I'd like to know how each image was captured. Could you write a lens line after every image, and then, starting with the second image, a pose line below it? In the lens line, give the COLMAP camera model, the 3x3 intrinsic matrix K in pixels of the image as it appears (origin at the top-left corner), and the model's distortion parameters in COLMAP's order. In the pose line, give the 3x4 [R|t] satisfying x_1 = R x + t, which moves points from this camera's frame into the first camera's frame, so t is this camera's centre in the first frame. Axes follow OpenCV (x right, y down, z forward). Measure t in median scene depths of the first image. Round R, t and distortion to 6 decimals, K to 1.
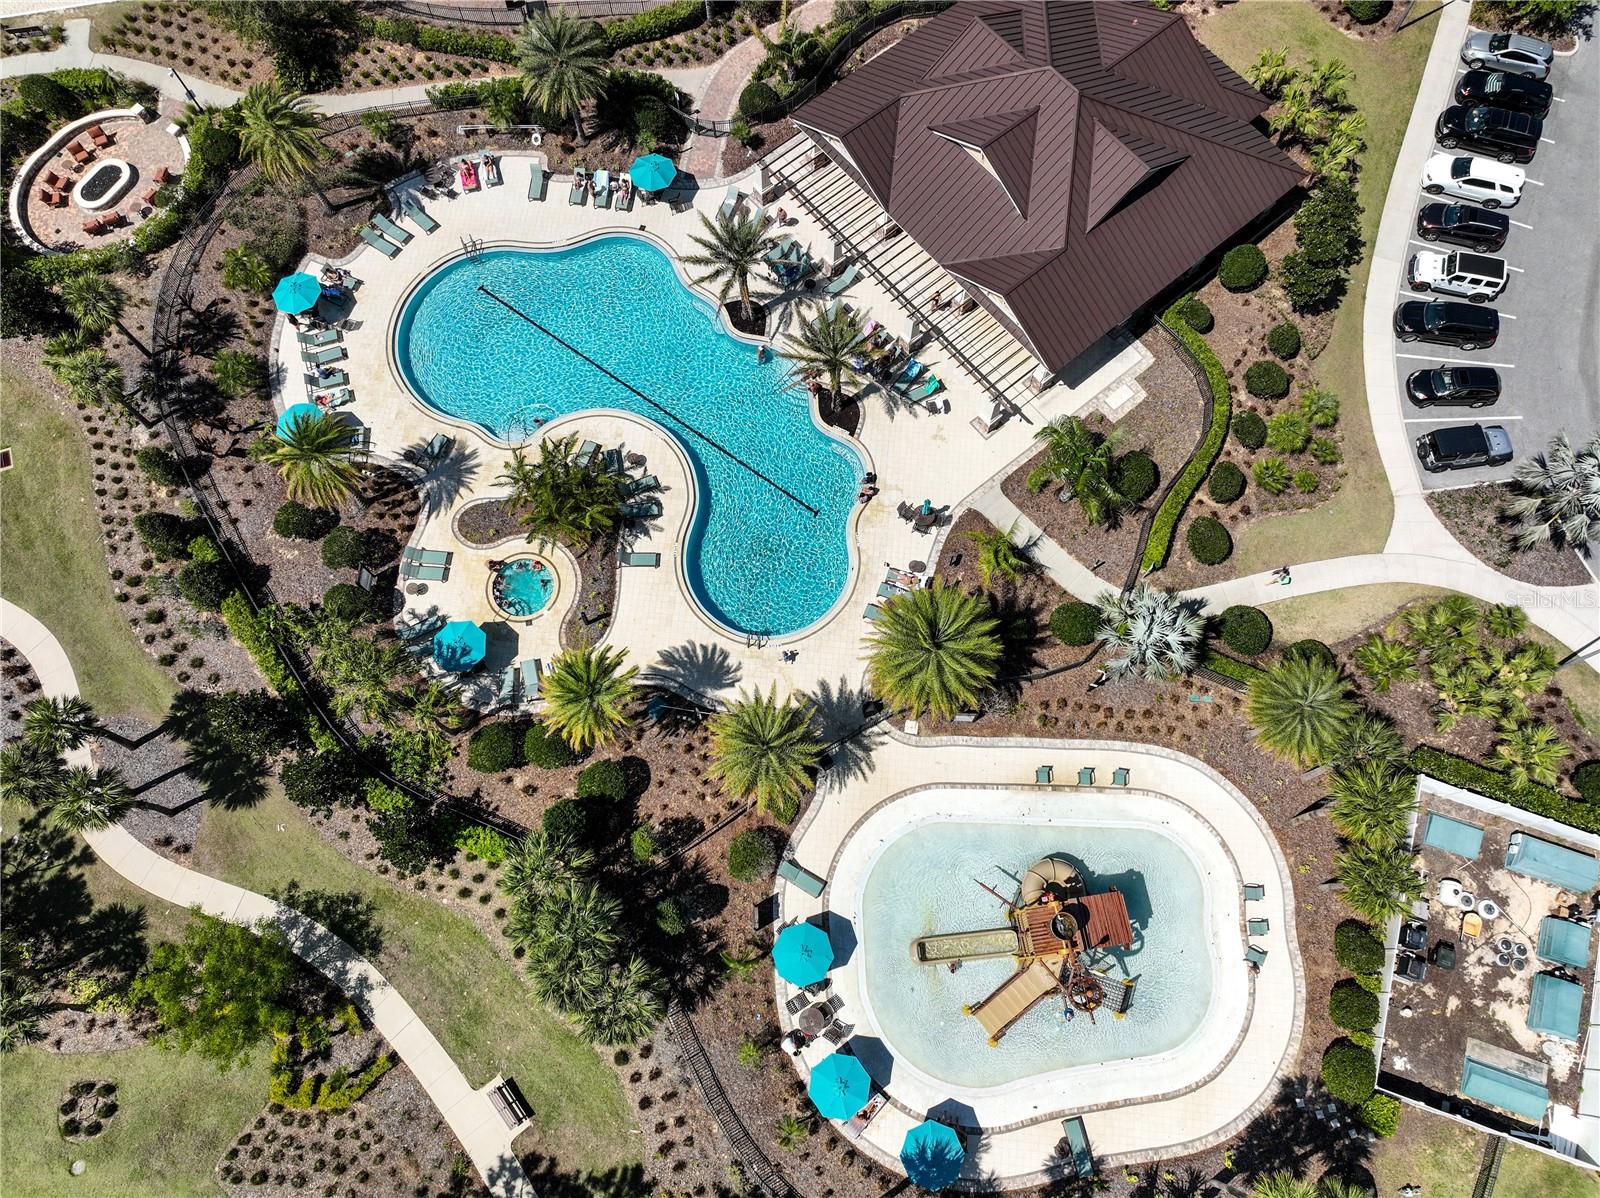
lens RADIAL K [[1107.3, 0, 801.3], [0, 1107.3, 597.8], [0, 0, 1]] dist [0.003996, 0.009352]
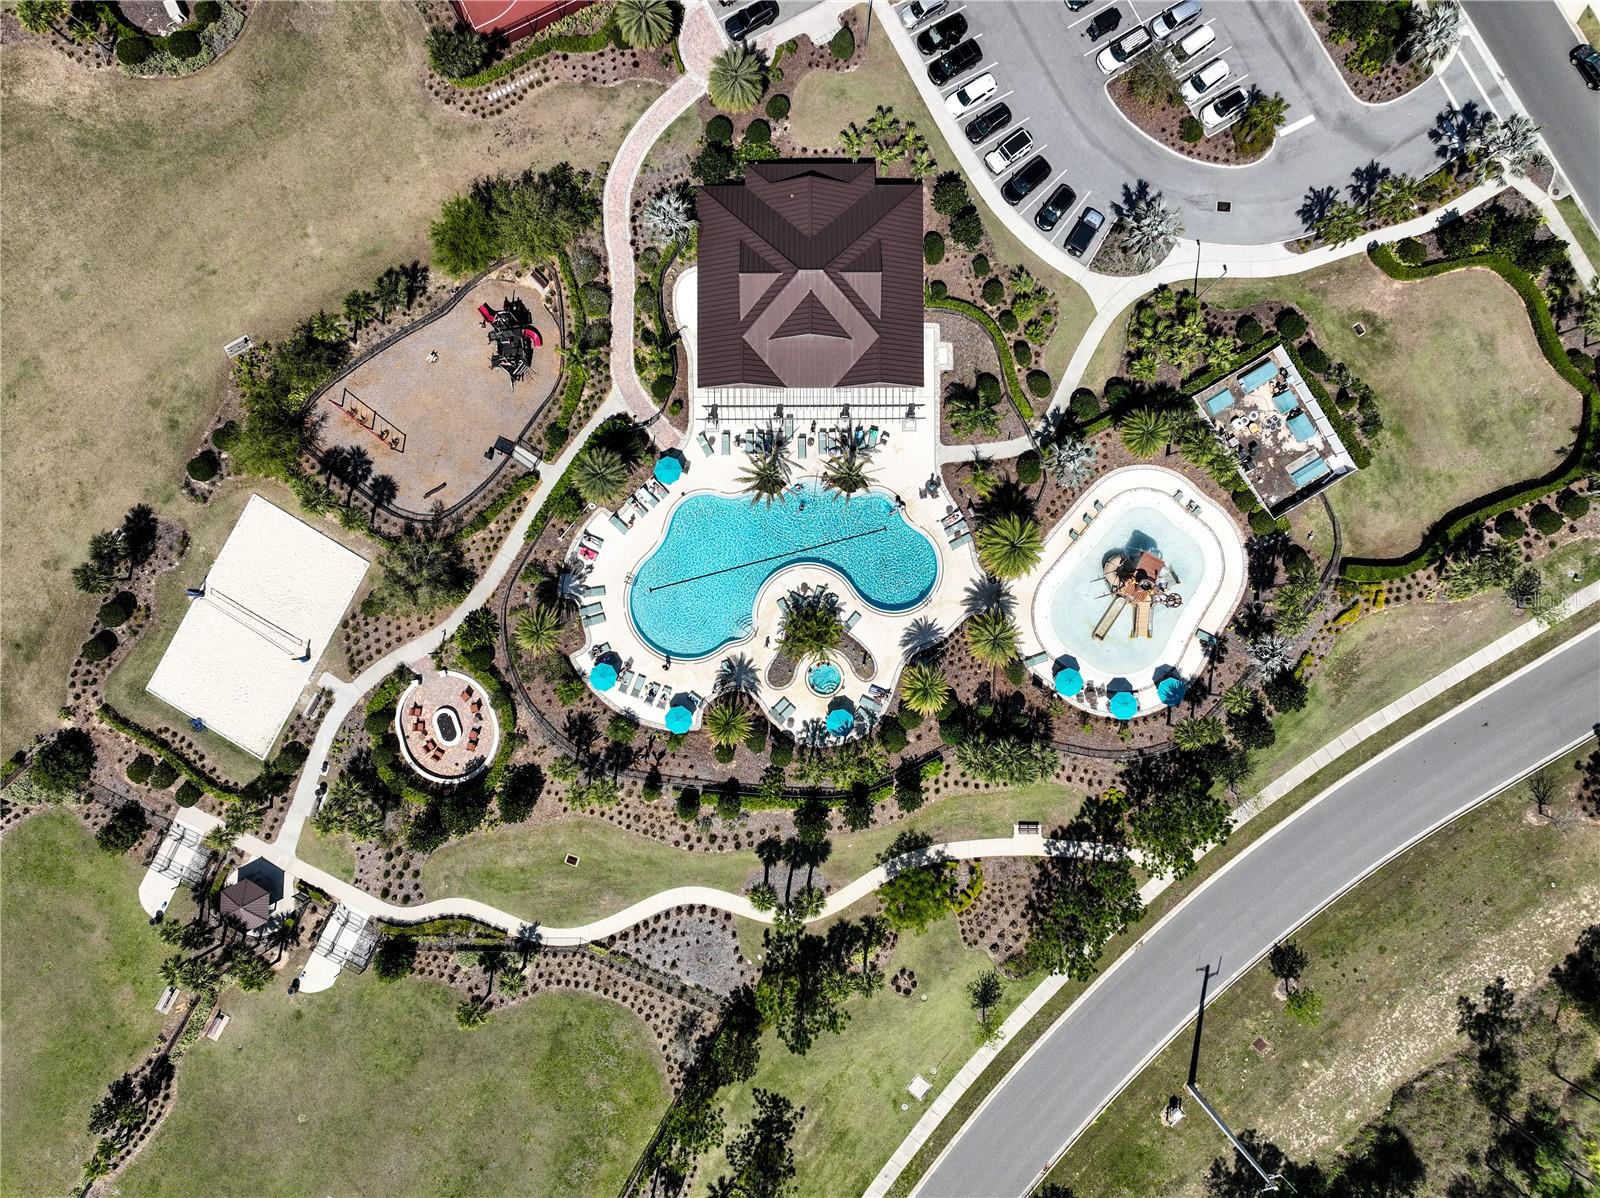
lens RADIAL K [[1107.3, 0, 801.9], [0, 1107.3, 600.6], [0, 0, 1]] dist [0.003996, 0.009352]
pose [[0.634601, -0.772216, 0.031050, -0.234680], [0.732892, 0.614063, 0.292909, -0.677176], [-0.245256, -0.163124, 0.955636, -0.773147]]
